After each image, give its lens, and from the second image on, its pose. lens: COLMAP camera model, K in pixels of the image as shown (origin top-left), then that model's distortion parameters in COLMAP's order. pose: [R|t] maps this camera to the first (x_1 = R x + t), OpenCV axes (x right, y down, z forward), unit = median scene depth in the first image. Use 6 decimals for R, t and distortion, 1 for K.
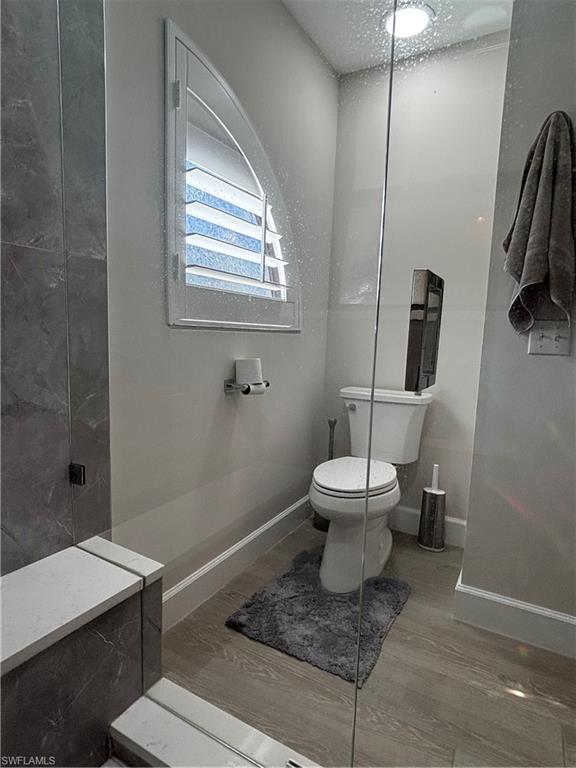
lens RADIAL K [[425.9, 0, 288.3], [0, 425.9, 382.9], [0, 0, 1]] dist [-0.003098, -0.001149]
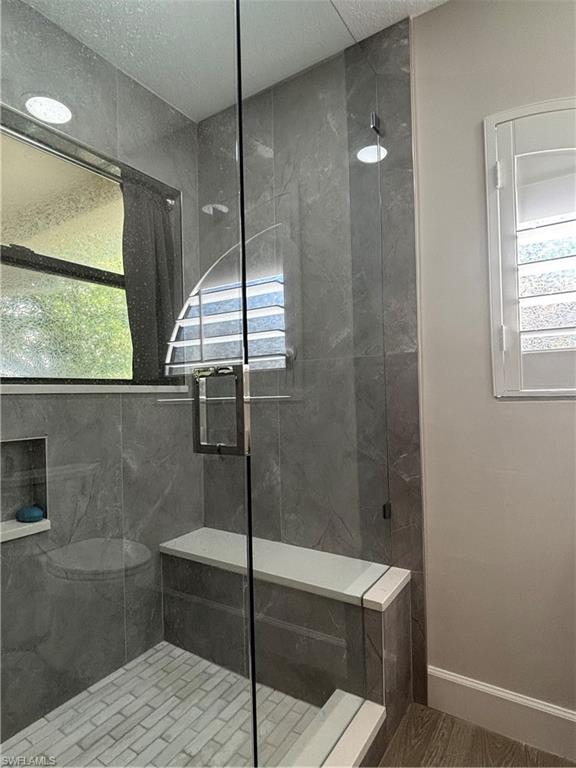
lens RADIAL K [[425.9, 0, 287.3], [0, 425.9, 387.3], [0, 0, 1]] dist [-0.003098, -0.001149]
pose [[-0.058575, -0.058722, -0.996554, 0.865613], [-0.095864, 0.993986, -0.052935, -0.073251], [0.993669, 0.092433, -0.063852, 0.693102]]
